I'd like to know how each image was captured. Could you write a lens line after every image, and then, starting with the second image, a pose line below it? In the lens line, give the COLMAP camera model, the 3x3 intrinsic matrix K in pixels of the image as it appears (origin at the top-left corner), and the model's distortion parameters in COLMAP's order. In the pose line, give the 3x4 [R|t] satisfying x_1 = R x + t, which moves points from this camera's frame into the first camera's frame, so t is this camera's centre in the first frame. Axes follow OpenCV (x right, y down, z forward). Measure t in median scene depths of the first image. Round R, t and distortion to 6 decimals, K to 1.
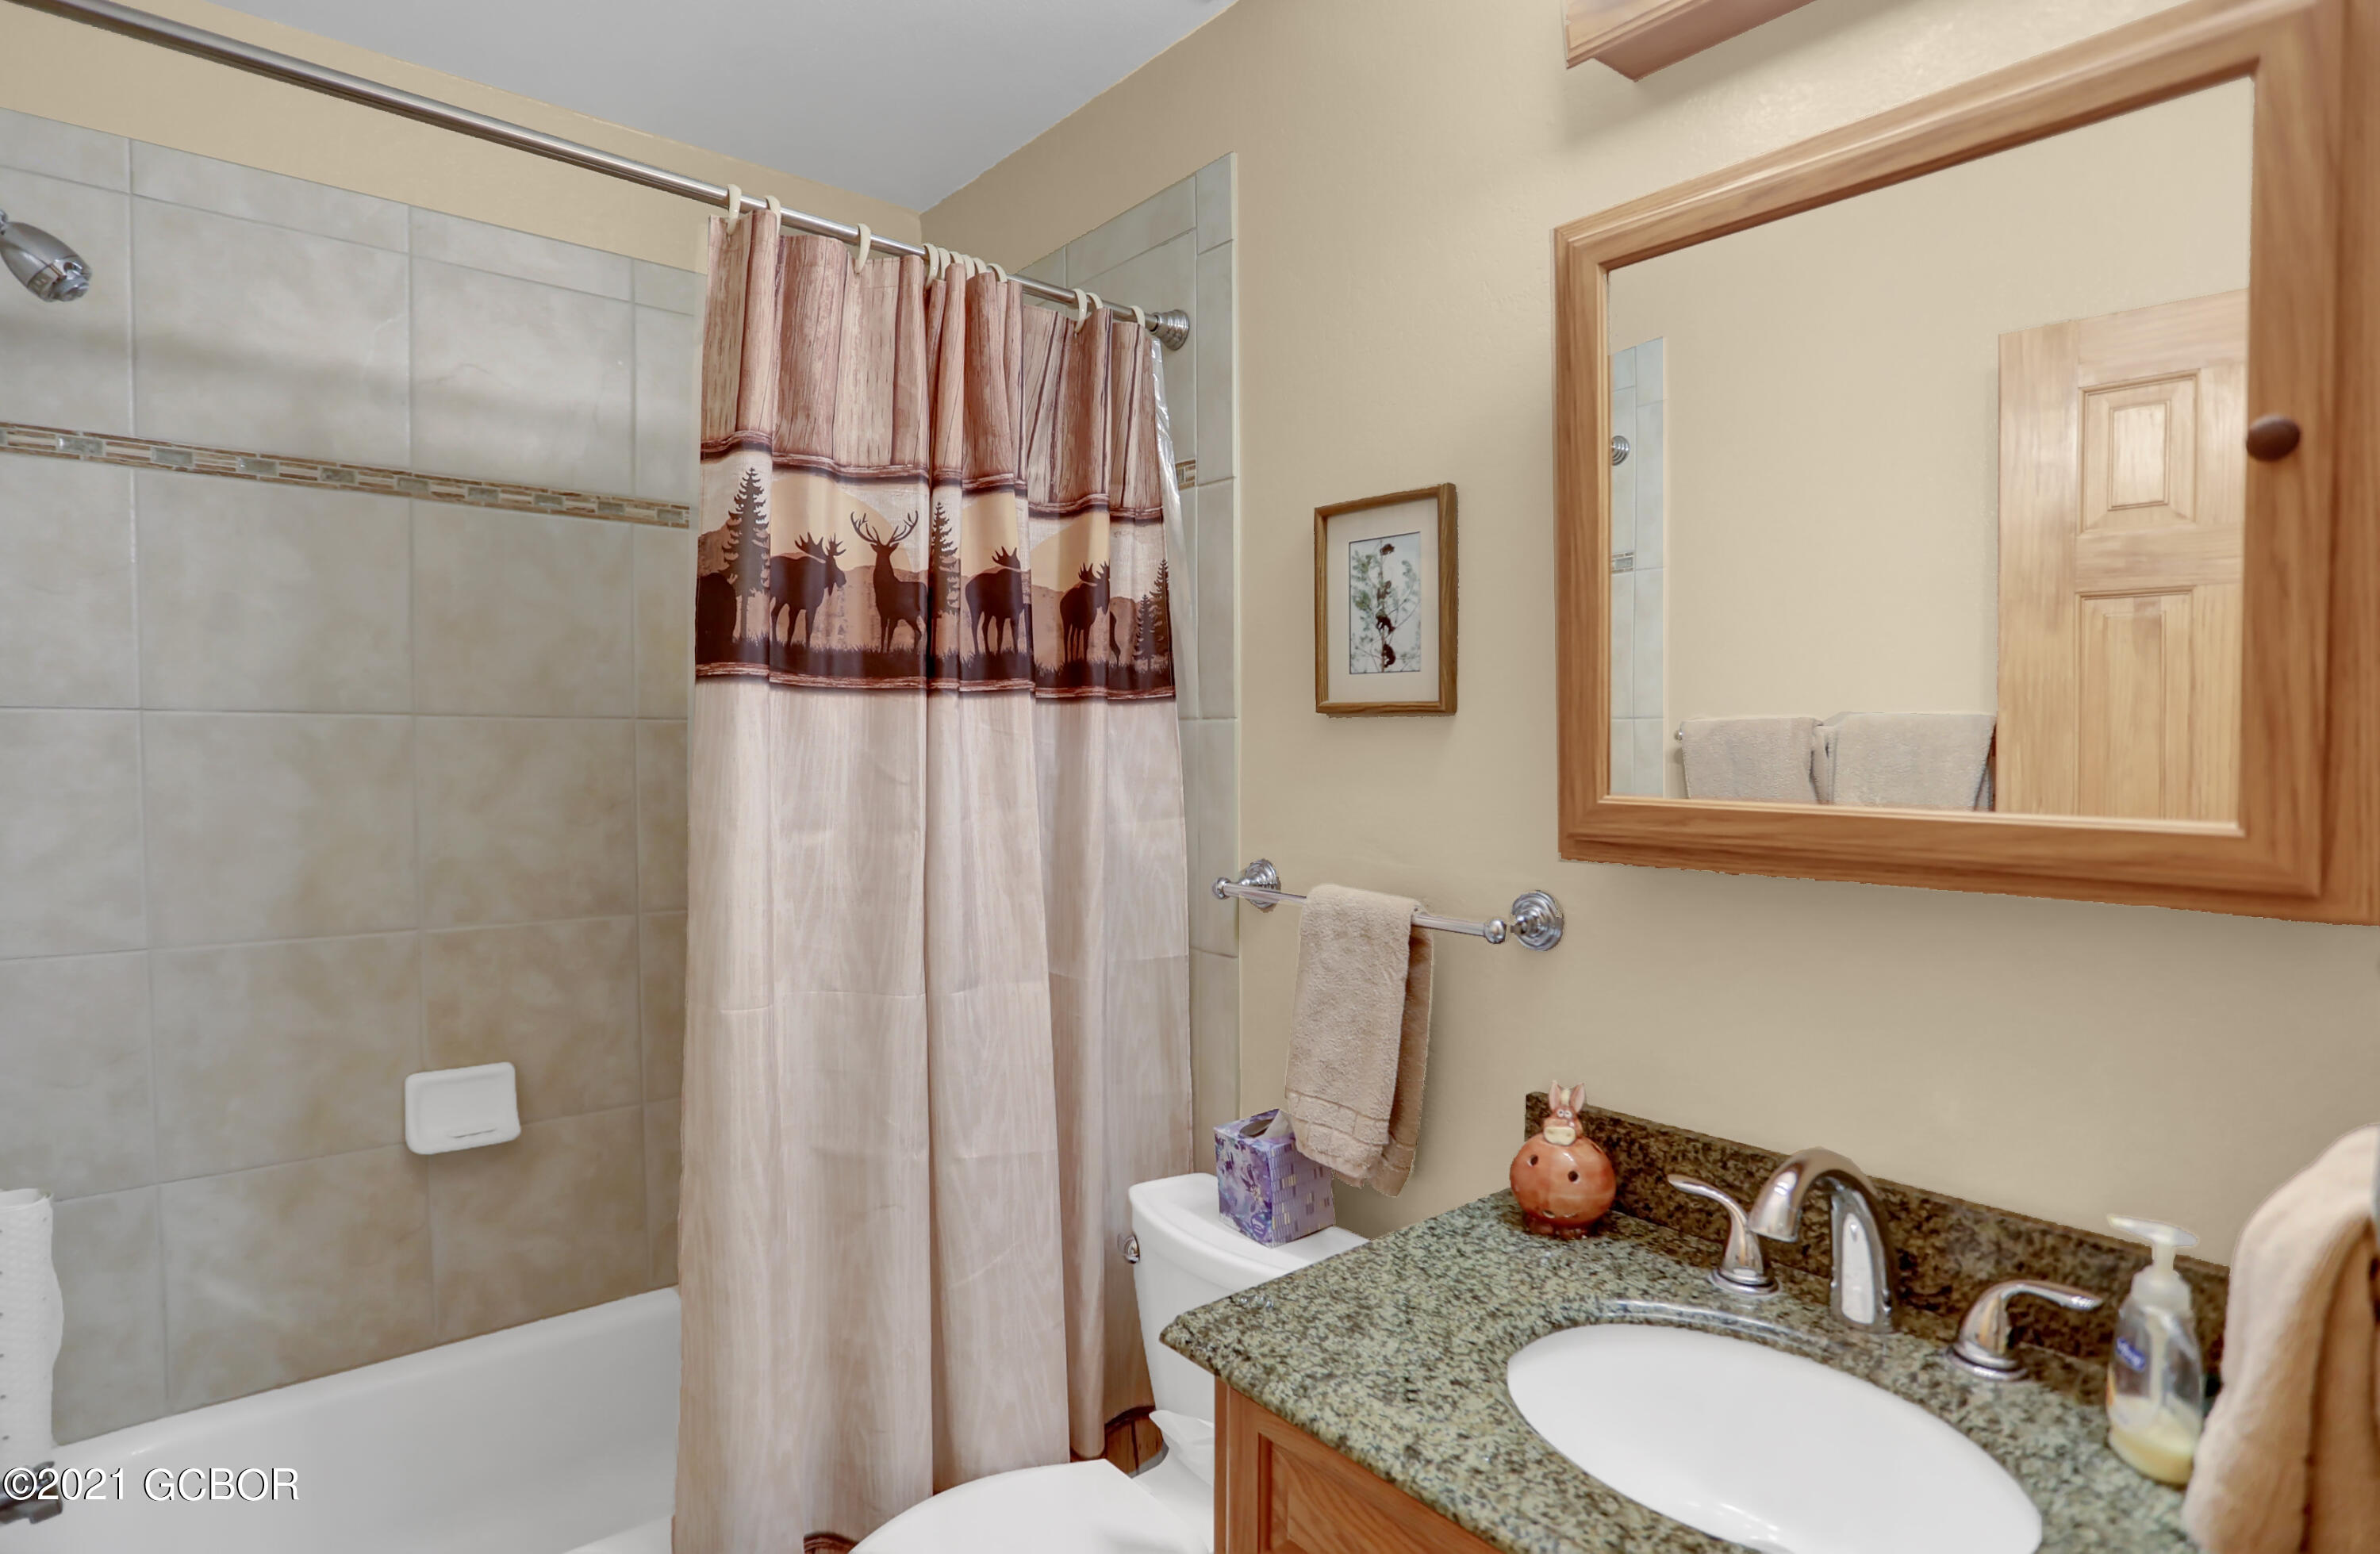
lens RADIAL K [[1273.4, 0, 1187.2], [0, 1273.4, 787.7], [0, 0, 1]] dist [-0.003698, -0.000867]
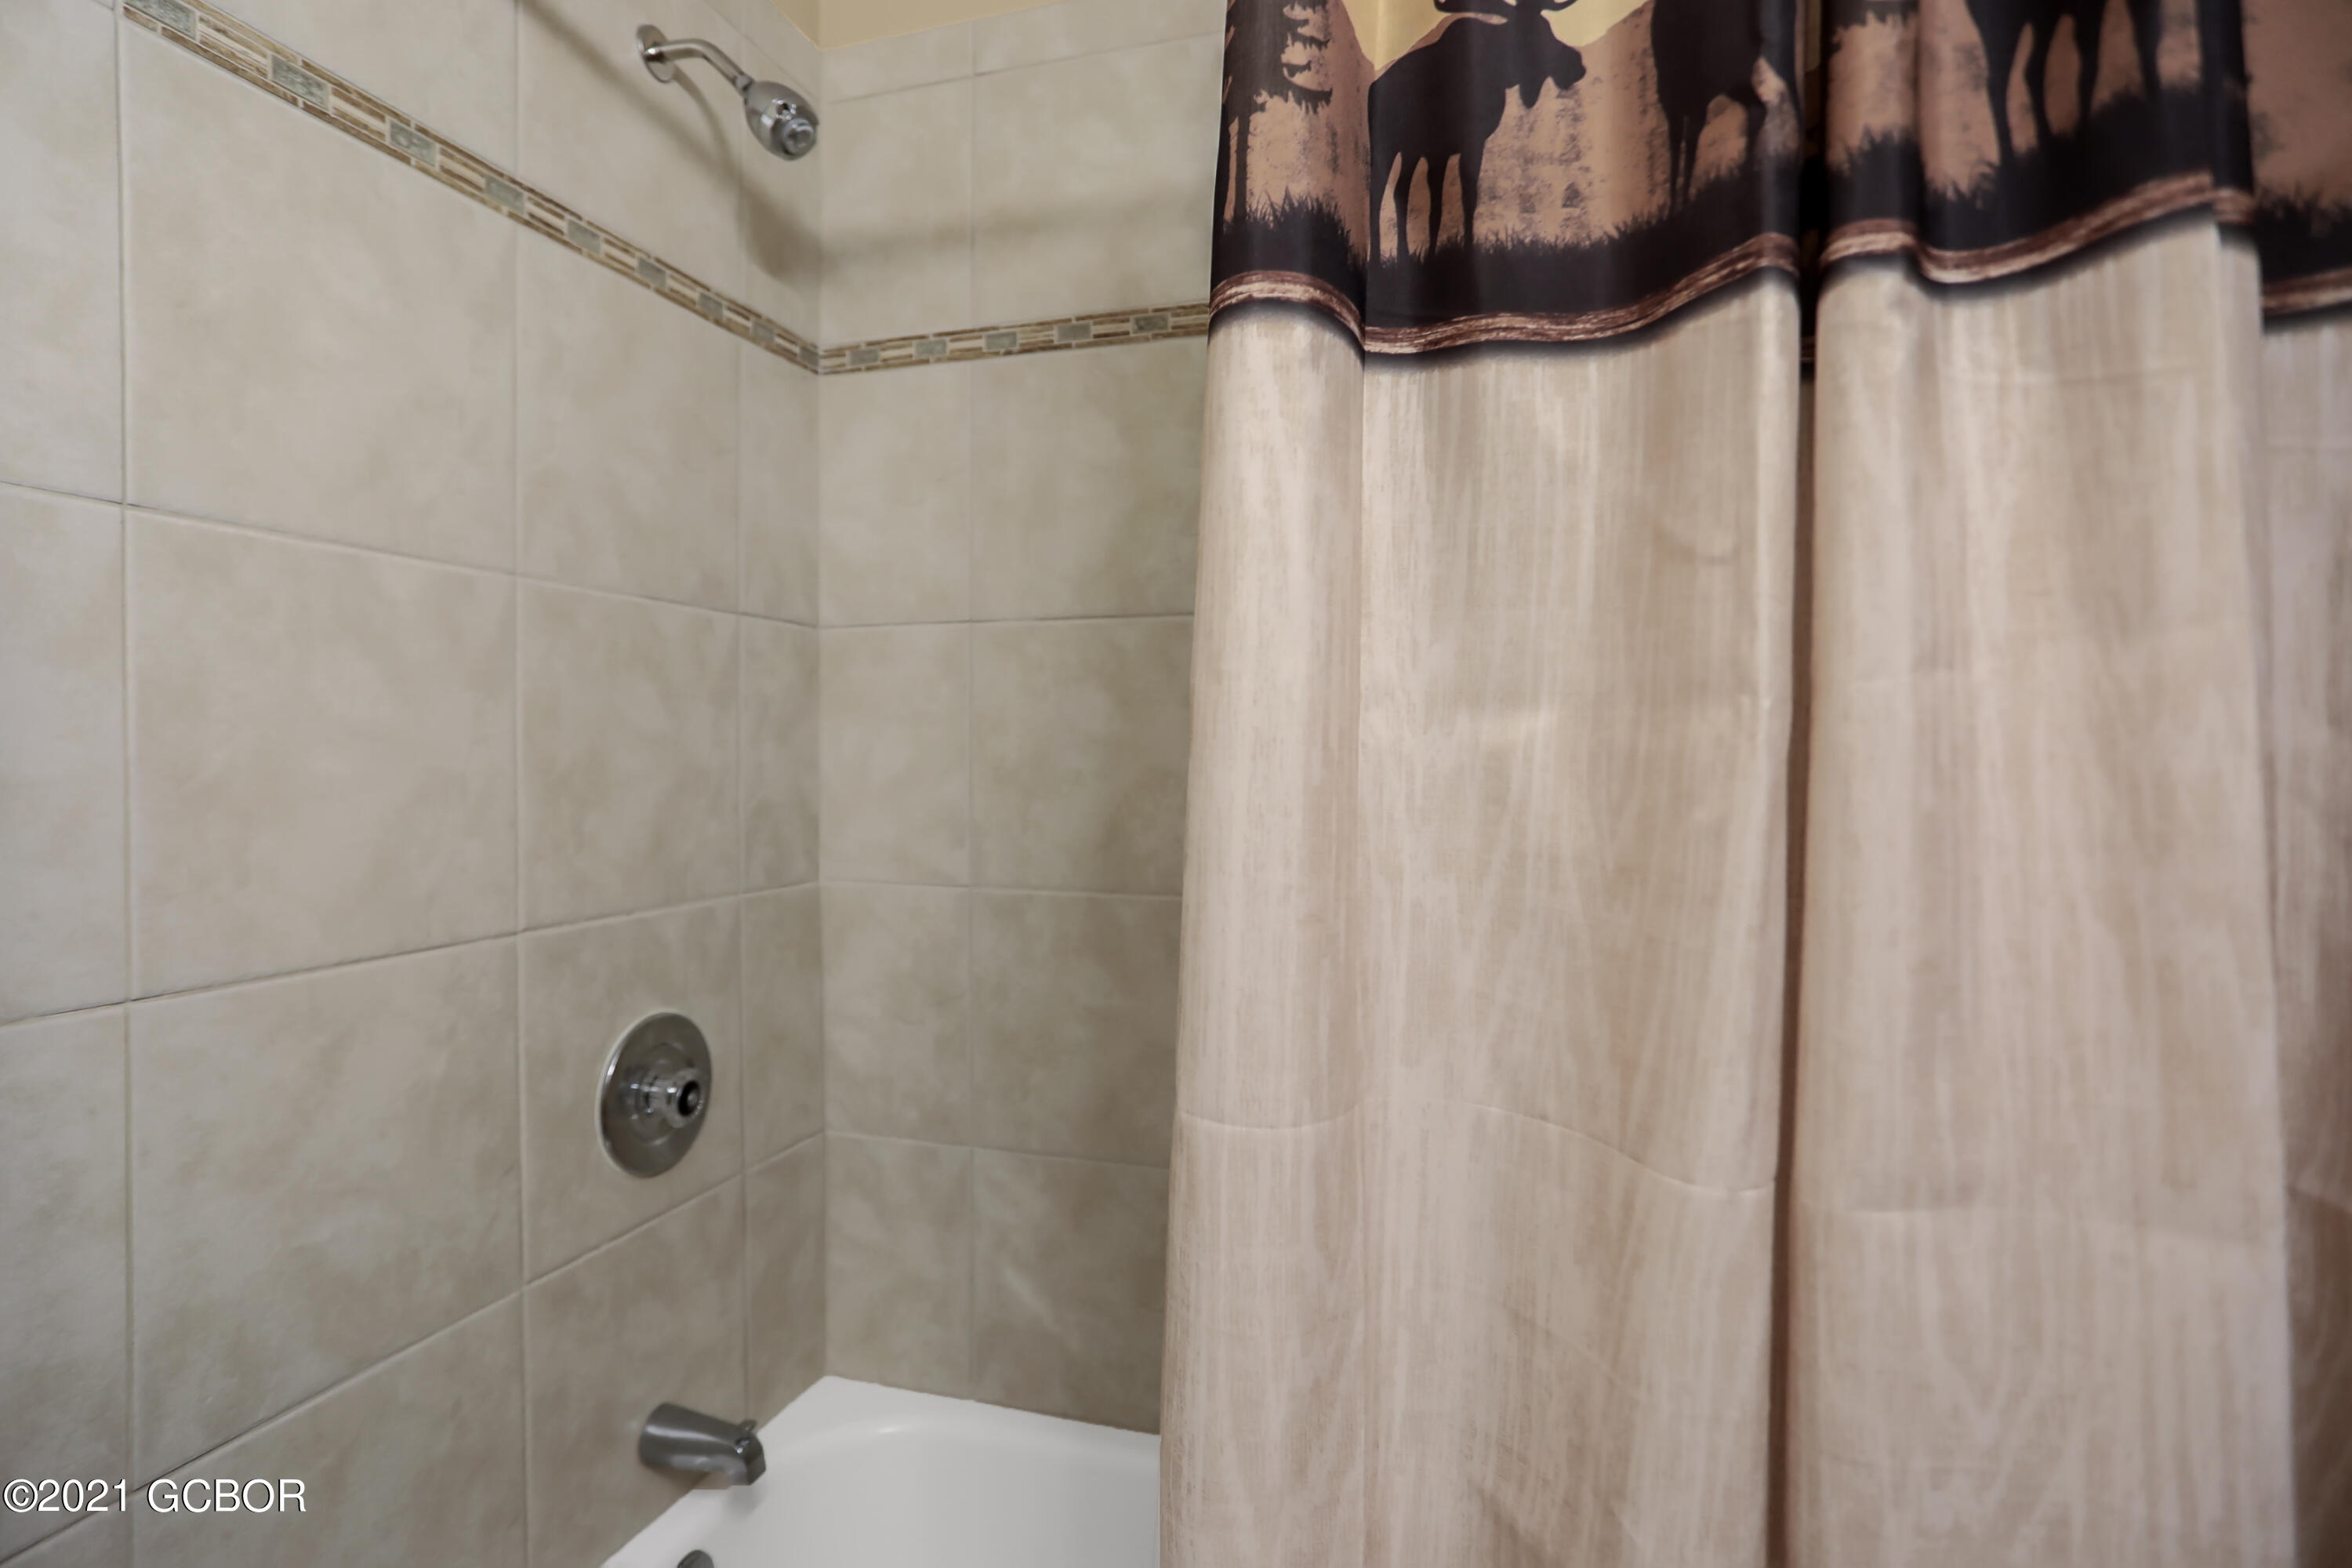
lens RADIAL K [[1172.5, 0, 1169.3], [0, 1172.5, 798.8], [0, 0, 1]] dist [-0.073183, 0.025521]
pose [[0.537470, 0.014639, -0.843155, -0.040029], [-0.028640, 0.999589, -0.000902, 0.064785], [0.842796, 0.024633, 0.537669, 0.706620]]
